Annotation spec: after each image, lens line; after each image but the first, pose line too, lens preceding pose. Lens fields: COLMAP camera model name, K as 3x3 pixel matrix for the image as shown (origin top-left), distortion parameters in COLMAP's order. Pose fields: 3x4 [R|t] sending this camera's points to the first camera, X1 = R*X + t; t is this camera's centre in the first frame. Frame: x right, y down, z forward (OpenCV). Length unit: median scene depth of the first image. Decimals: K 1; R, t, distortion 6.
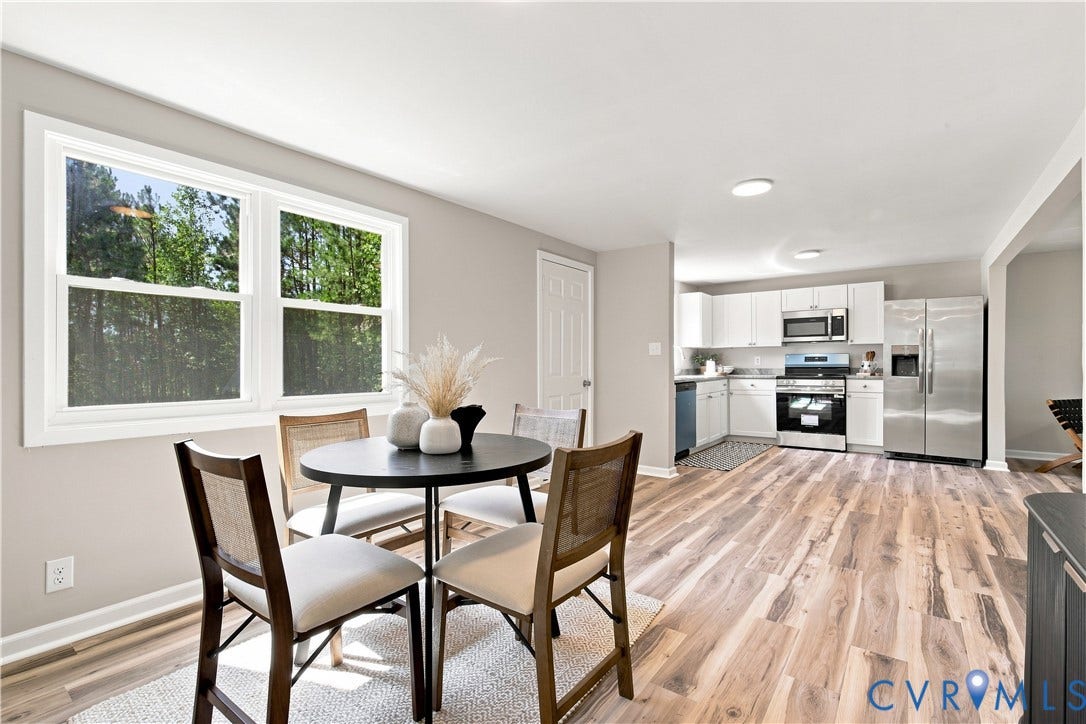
lens RADIAL K [[496.1, 0, 541.5], [0, 496.1, 365.0], [0, 0, 1]] dist [-0.003900, -0.000330]
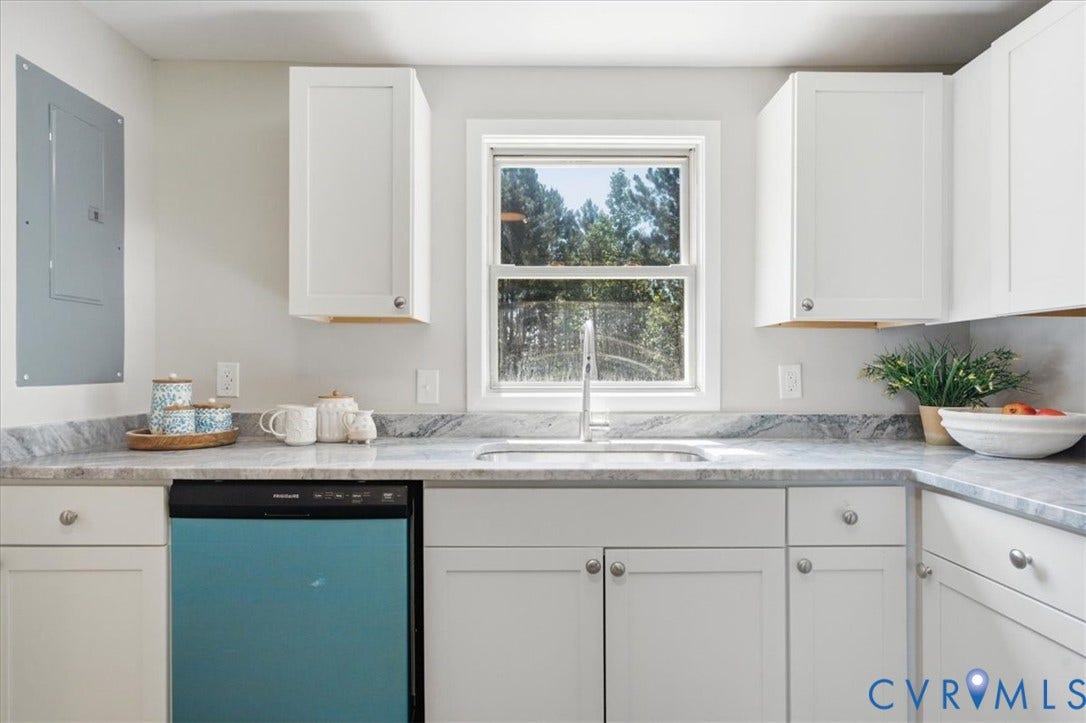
lens RADIAL K [[567.4, 0, 543.8], [0, 567.4, 367.3], [0, 0, 1]] dist [-0.007258, 0.001053]
pose [[0.600898, 0.006239, -0.799301, 0.617416], [-0.010668, 0.999943, -0.000215, -0.019178], [0.799255, 0.008656, 0.600930, 1.027573]]
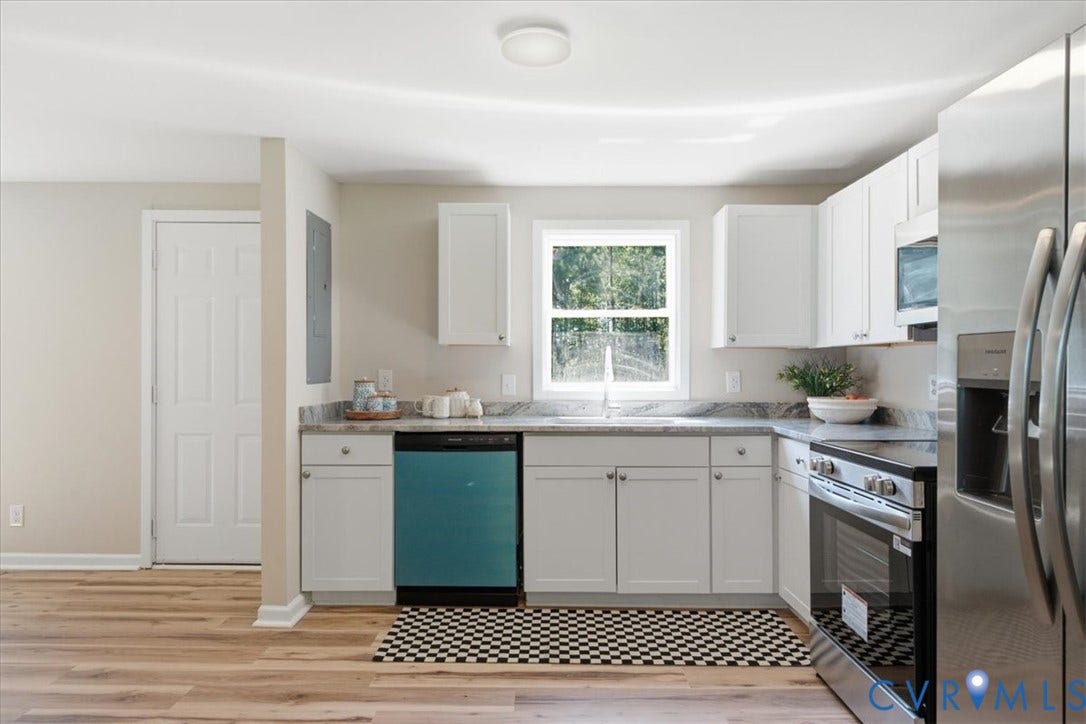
lens RADIAL K [[682.3, 0, 546.0], [0, 682.3, 362.2], [0, 0, 1]] dist [0.002770, -0.007200]
pose [[0.592645, 0.002552, -0.805460, 0.901536], [-0.010536, 0.999934, -0.004584, -0.027657], [0.805395, 0.011203, 0.592632, 0.774972]]
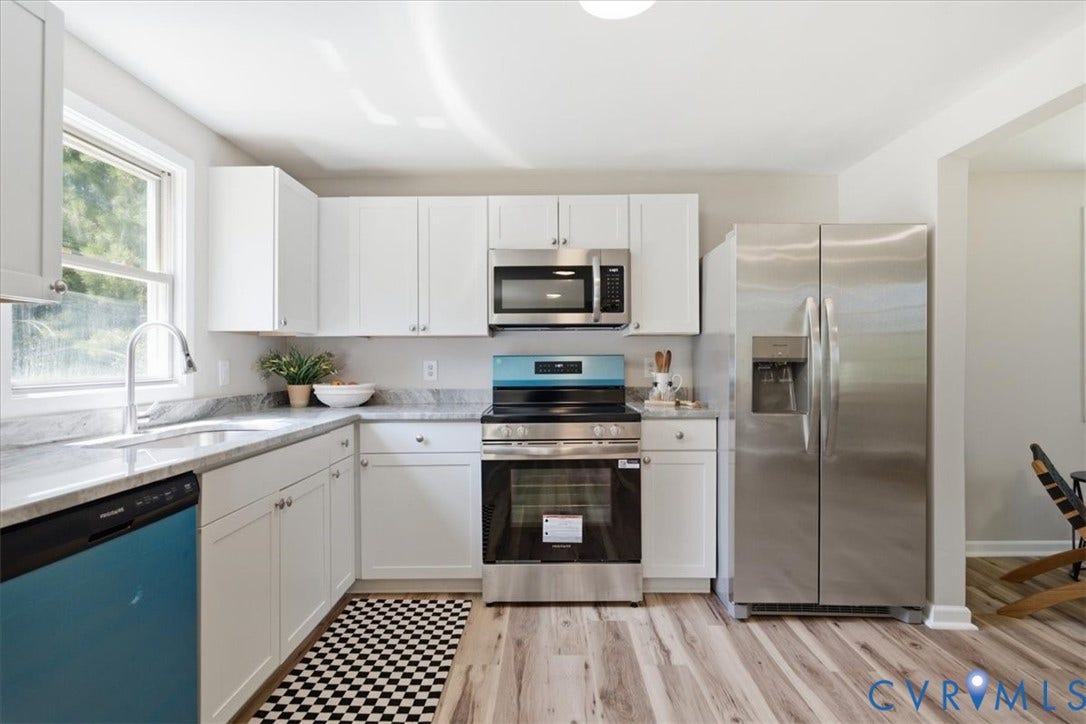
lens RADIAL K [[567.4, 0, 540.8], [0, 567.4, 361.8], [0, 0, 1]] dist [-0.007258, 0.001053]
pose [[0.809688, 0.004587, 0.586842, 0.328601], [0.000142, 0.999968, -0.008012, -0.017007], [-0.586860, 0.006571, 0.809662, 0.794465]]
